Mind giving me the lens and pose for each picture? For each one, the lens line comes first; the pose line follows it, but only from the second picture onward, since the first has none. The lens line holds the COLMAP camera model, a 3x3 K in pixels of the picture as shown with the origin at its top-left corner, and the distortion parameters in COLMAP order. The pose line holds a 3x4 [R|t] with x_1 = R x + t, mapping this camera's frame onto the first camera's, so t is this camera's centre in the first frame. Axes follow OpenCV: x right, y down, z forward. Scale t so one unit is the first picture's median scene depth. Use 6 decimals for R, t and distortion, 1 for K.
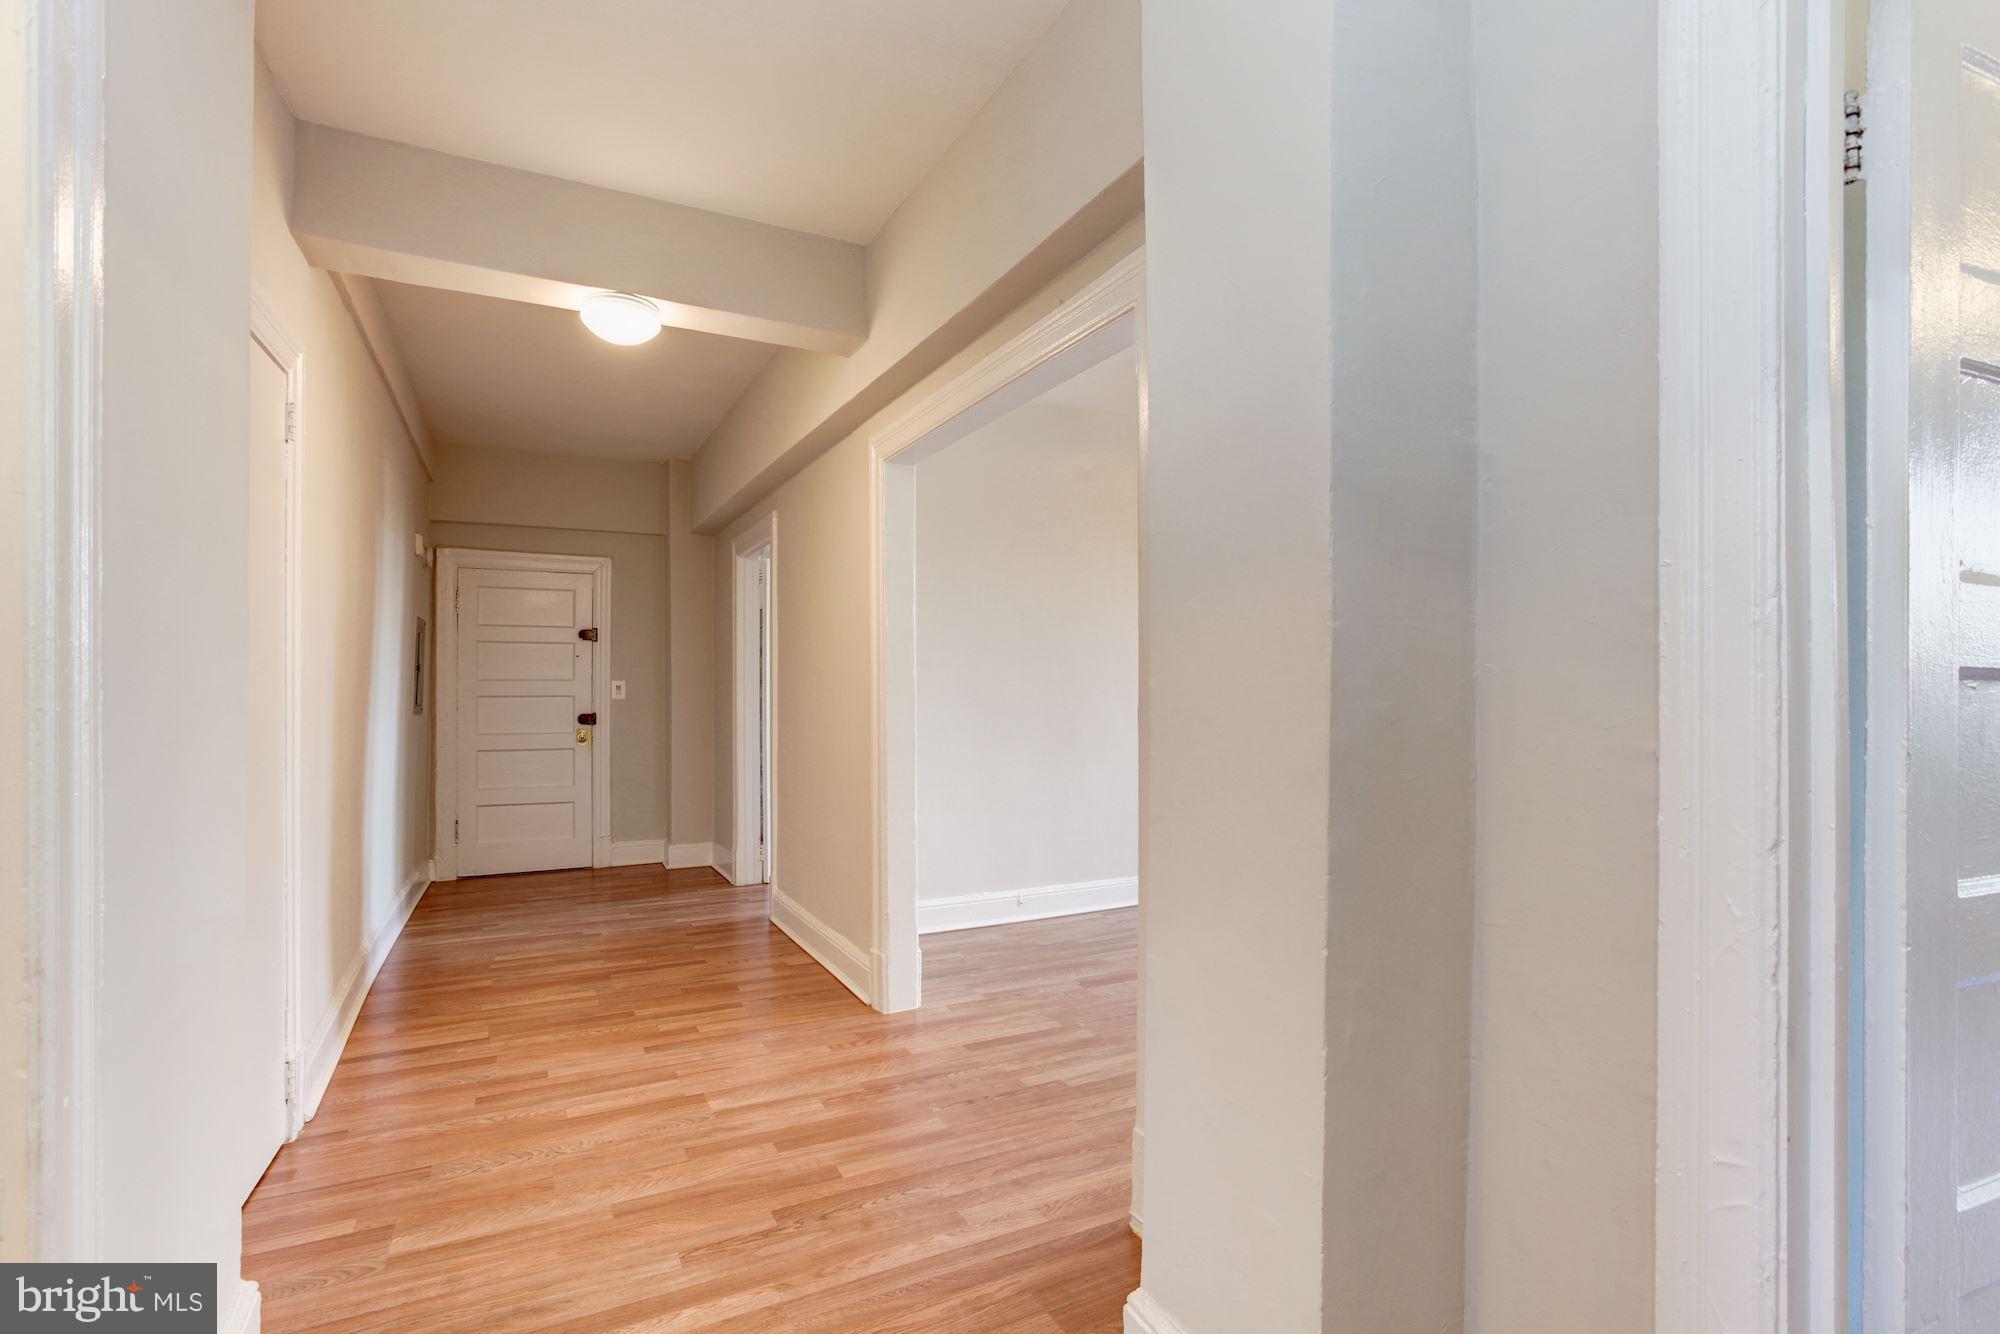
lens RADIAL K [[938.7, 0, 924.5], [0, 938.7, 665.5], [0, 0, 1]] dist [-0.002702, -0.000211]
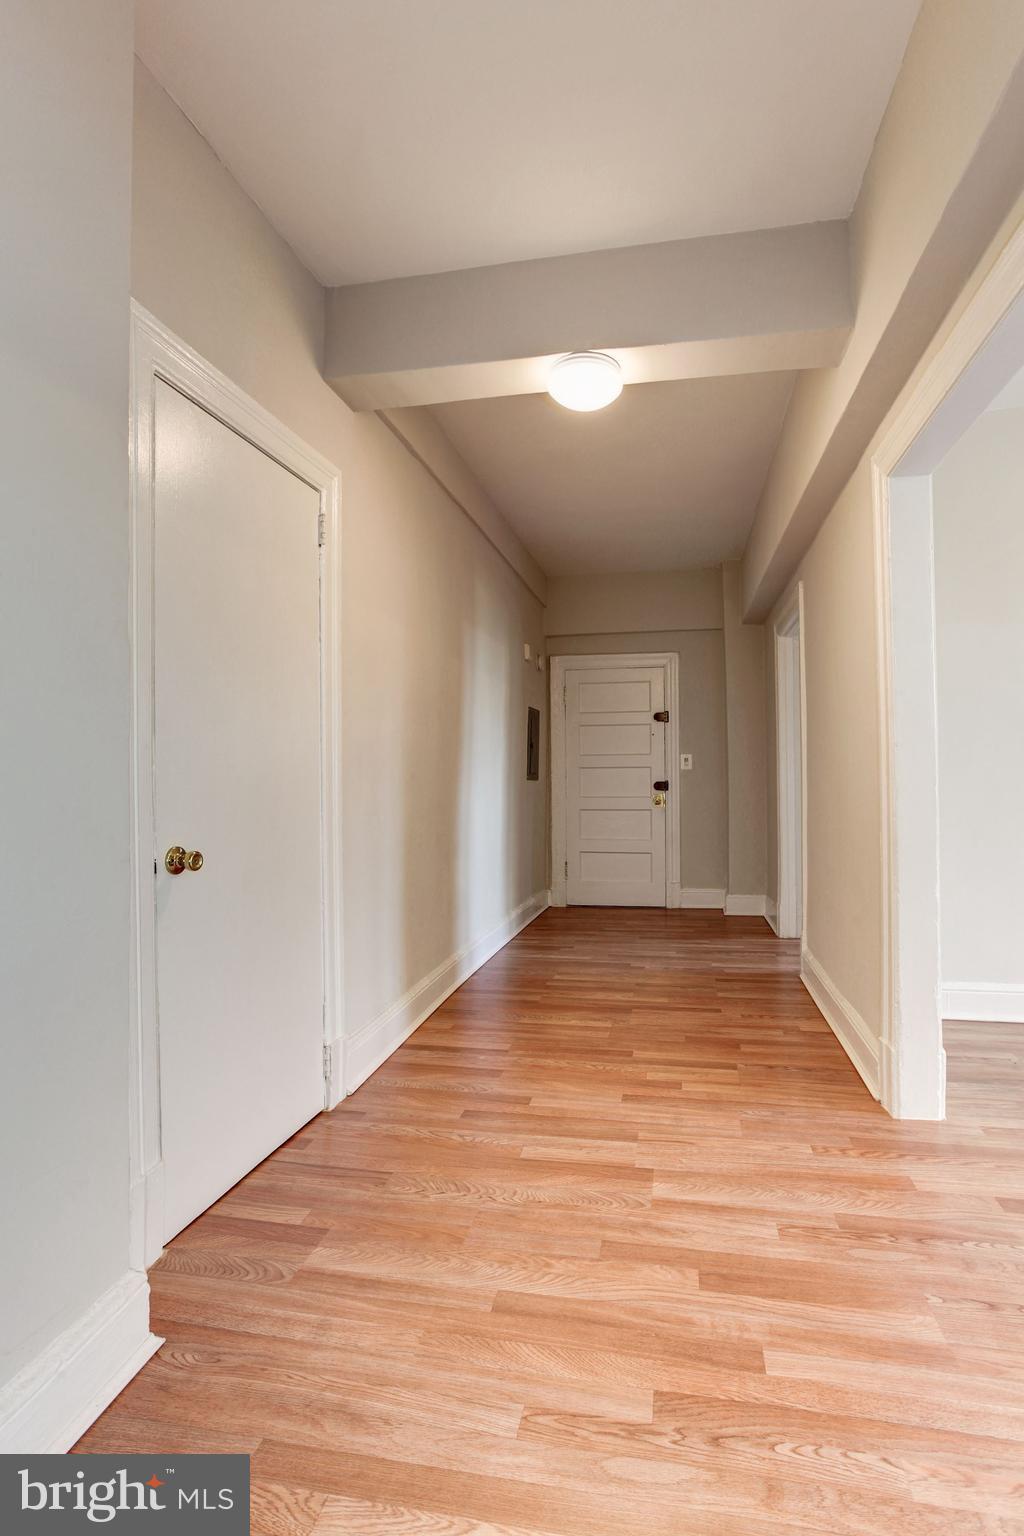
lens RADIAL K [[704.1, 0, 530.3], [0, 704.1, 760.4], [0, 0, 1]] dist [-0.042656, 0.020746]
pose [[0.818133, -0.018435, -0.574734, 0.057227], [0.022533, 0.999746, 0.000007, 0.042025], [0.574588, -0.012956, 0.818340, 0.319020]]
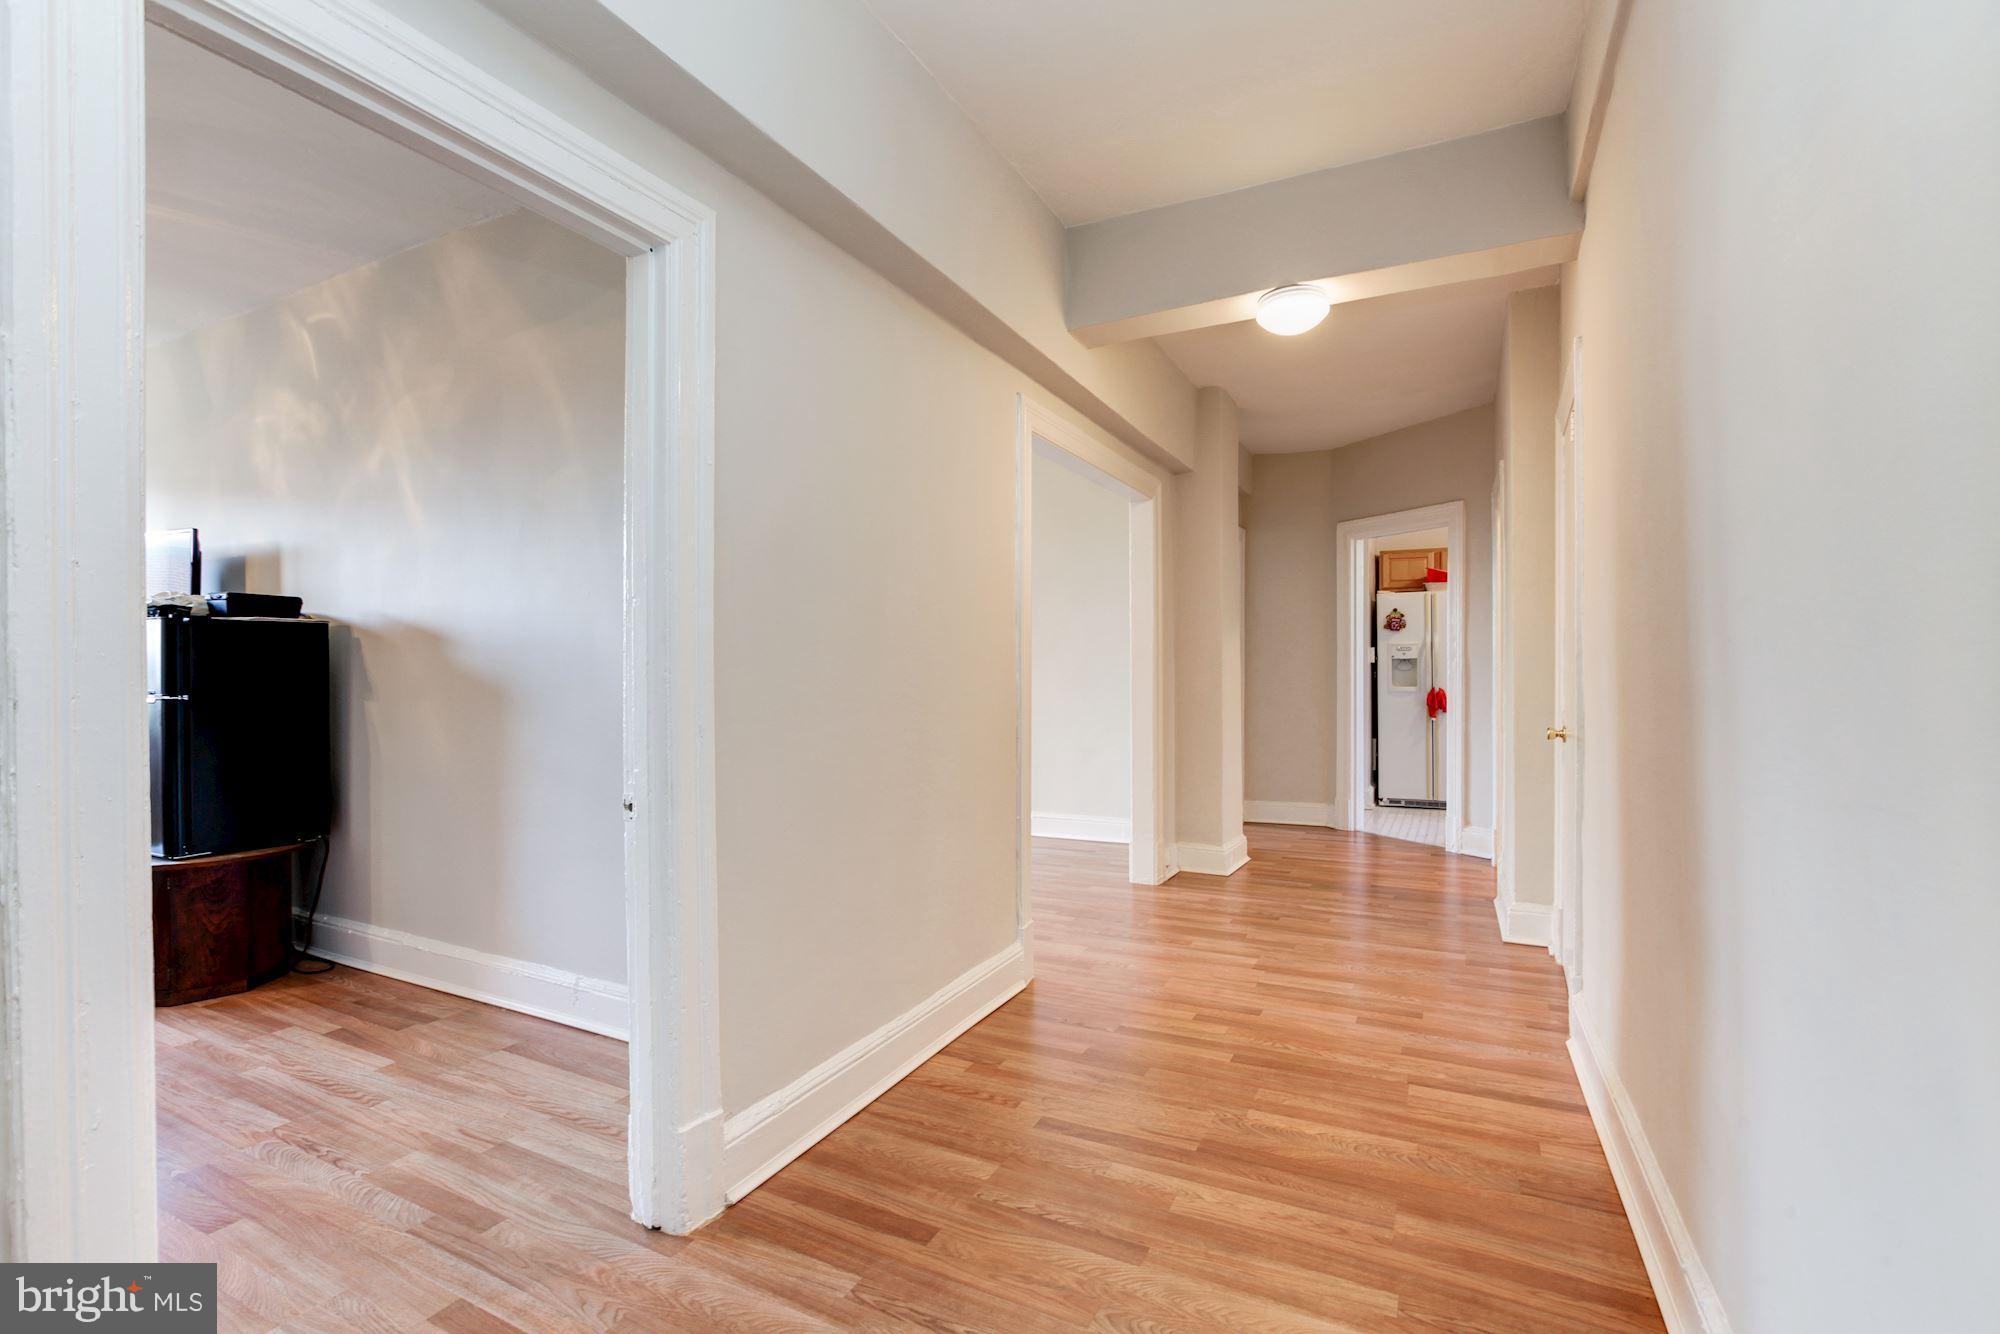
lens RADIAL K [[916.8, 0, 1029.5], [0, 916.8, 684.4], [0, 0, 1]] dist [-0.042656, 0.020746]
pose [[-0.664608, -0.005712, 0.747171, -0.832198], [-0.016296, 0.999844, -0.006851, 0.063377], [-0.747015, -0.016729, -0.664597, 1.776300]]
